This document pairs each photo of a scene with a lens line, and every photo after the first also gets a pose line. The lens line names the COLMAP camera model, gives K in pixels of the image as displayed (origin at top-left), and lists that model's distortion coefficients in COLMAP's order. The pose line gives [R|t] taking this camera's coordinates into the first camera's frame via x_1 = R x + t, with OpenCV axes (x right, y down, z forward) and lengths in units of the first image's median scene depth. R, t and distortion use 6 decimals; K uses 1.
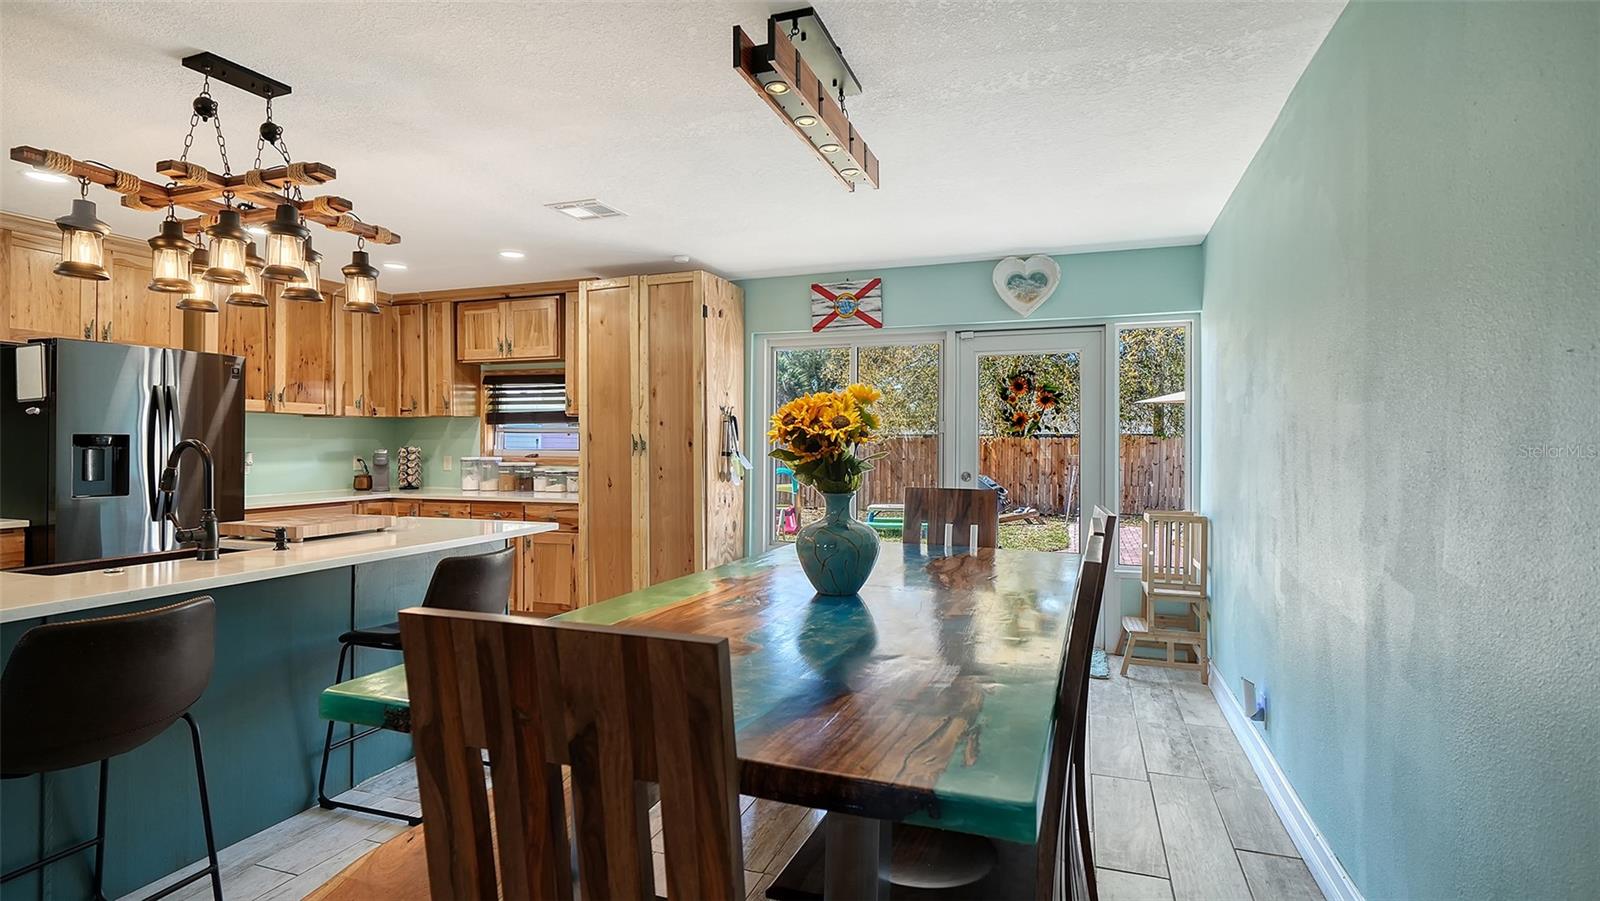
lens RADIAL K [[755.4, 0, 786.2], [0, 755.4, 447.8], [0, 0, 1]] dist [-0.001751, -0.000076]
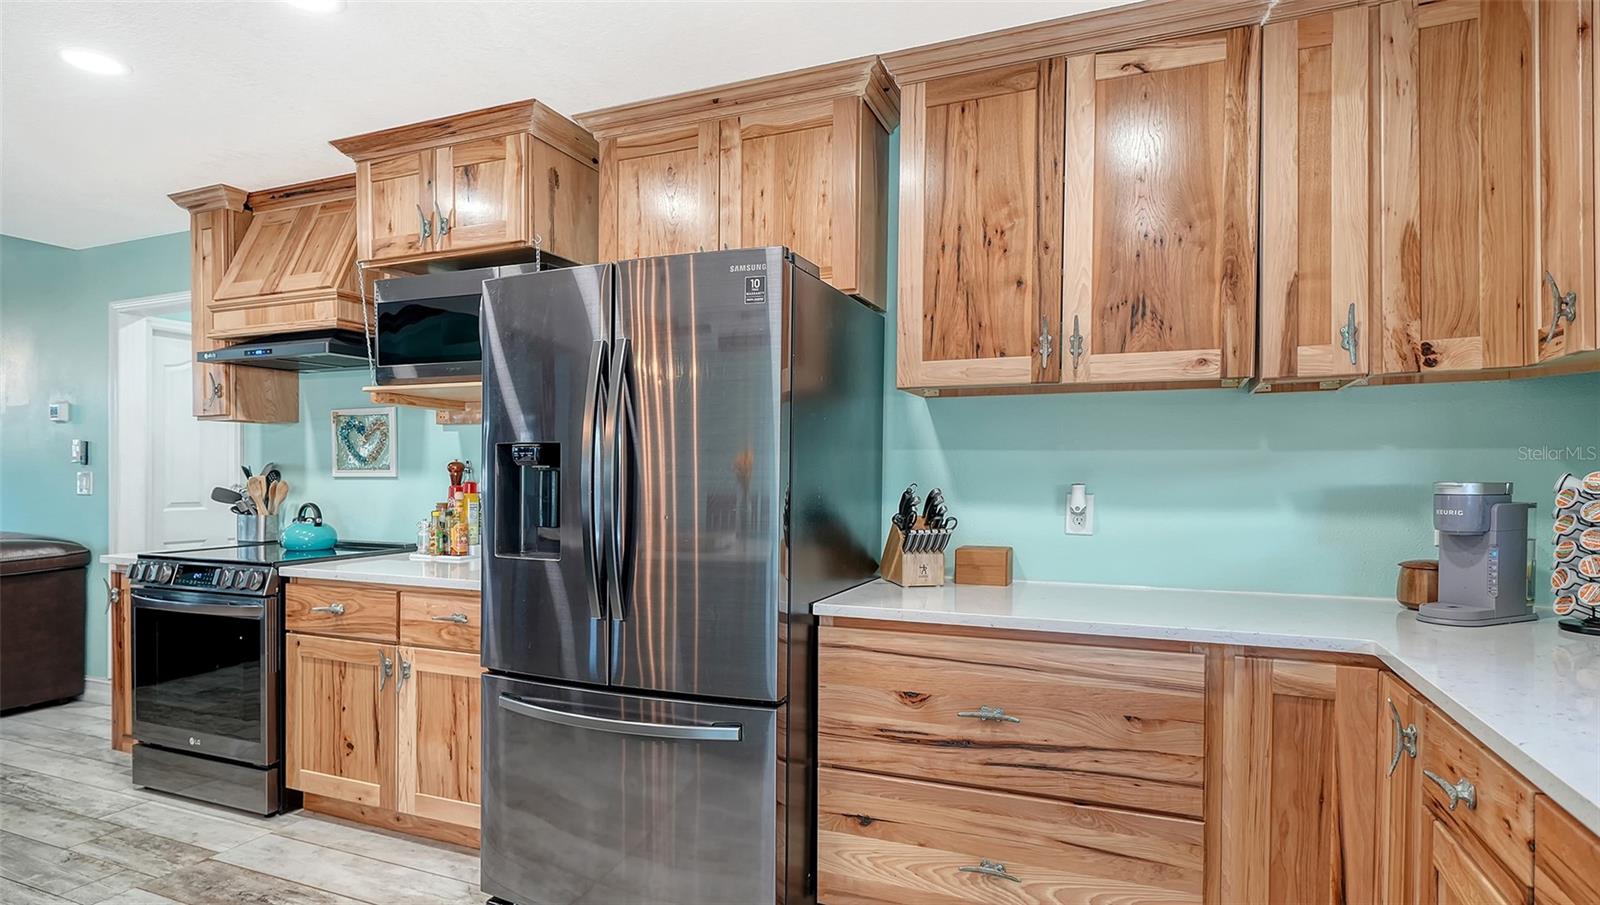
lens RADIAL K [[824.8, 0, 797.8], [0, 824.8, 463.7], [0, 0, 1]] dist [-0.001889, -0.000206]
pose [[-0.035819, -0.012326, -0.999282, -0.190777], [-0.000933, 0.999924, -0.012301, 0.000119], [0.999358, 0.000492, -0.035828, 0.692728]]
